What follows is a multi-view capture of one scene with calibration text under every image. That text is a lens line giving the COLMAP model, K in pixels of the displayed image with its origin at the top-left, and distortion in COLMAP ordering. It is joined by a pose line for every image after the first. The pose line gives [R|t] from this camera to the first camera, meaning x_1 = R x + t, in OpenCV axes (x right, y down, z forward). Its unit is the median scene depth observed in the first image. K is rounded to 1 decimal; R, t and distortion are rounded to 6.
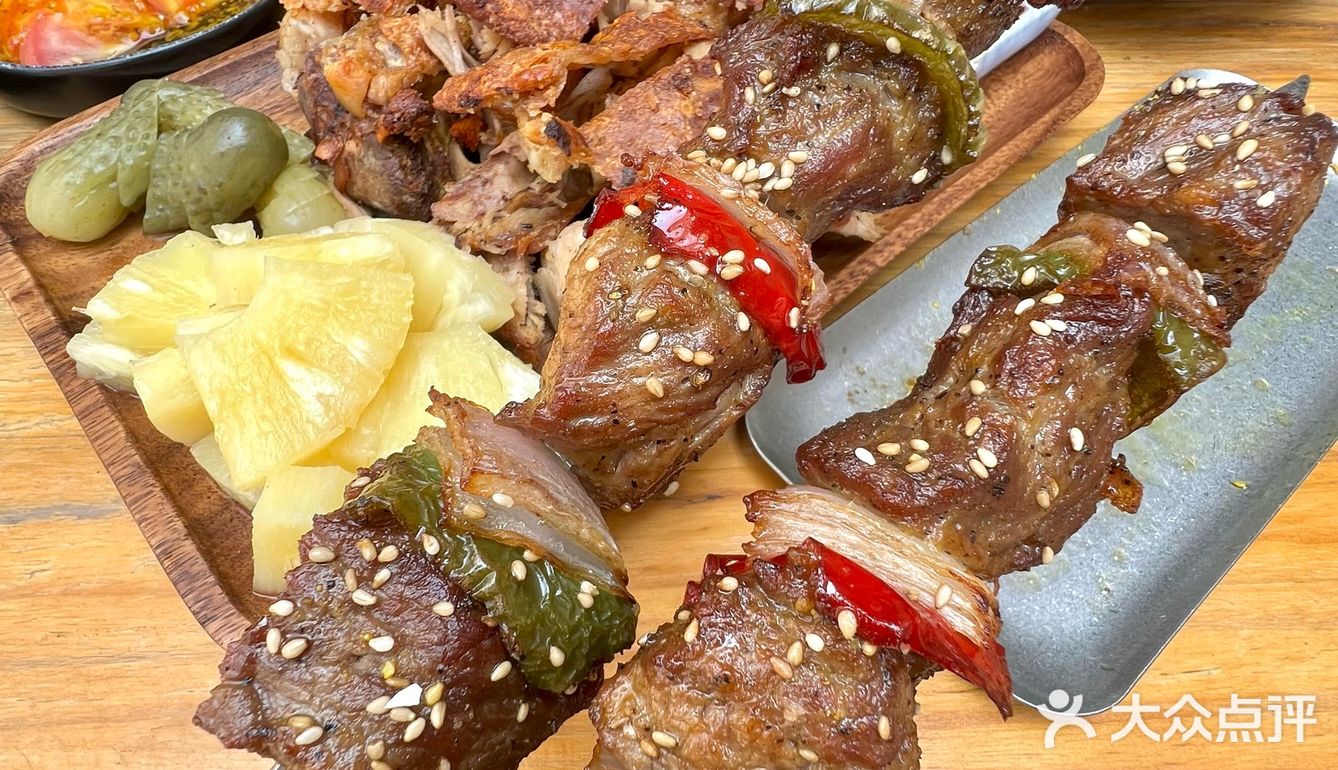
lens RADIAL K [[567.9, 0, 634.2], [0, 567.9, 385.0], [0, 0, 1]] dist [-0.000477, -0.000002]
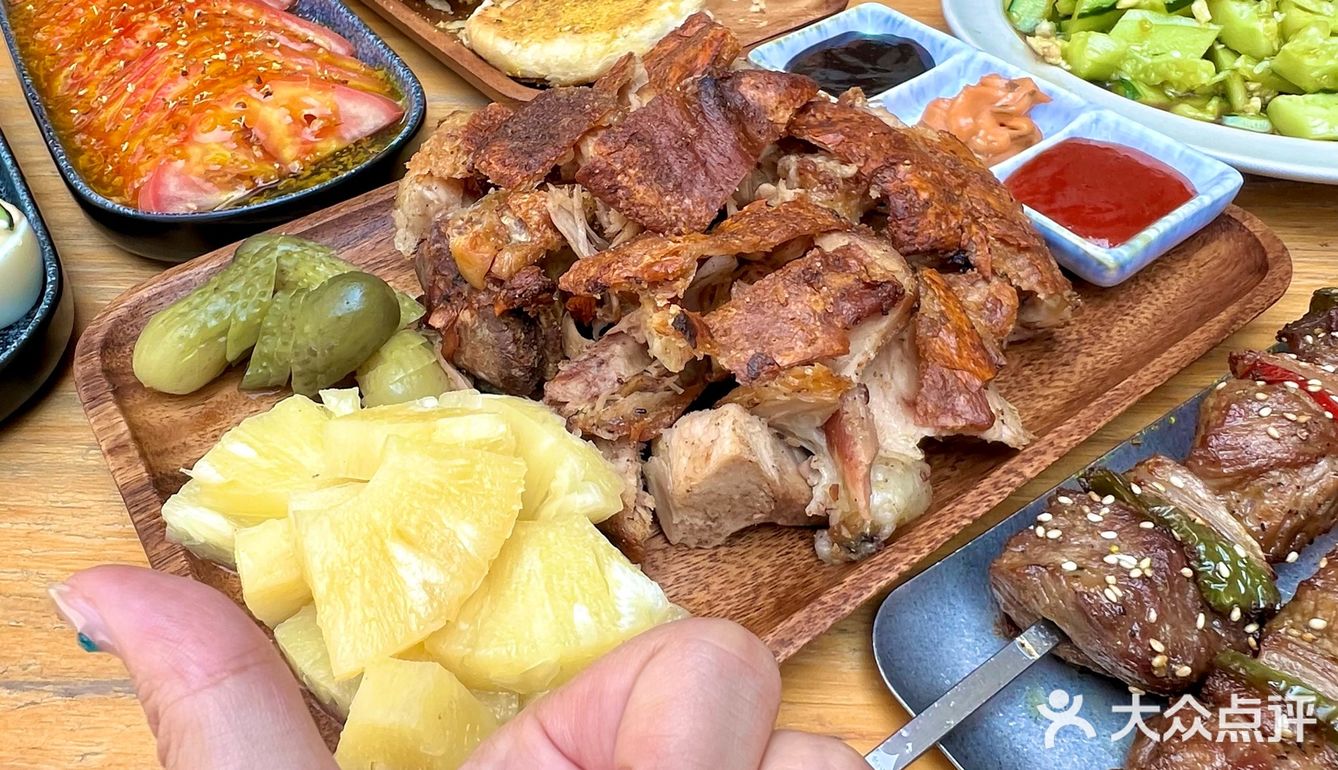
lens RADIAL K [[793.2, 0, 669.0], [0, 793.2, 385.0], [0, 0, 1]] dist [0.000686, -0.001978]
pose [[0.996054, 0.066615, -0.058647, -0.066779], [-0.078403, 0.970102, -0.229683, -0.023611], [0.041593, 0.233375, 0.971497, -0.276300]]
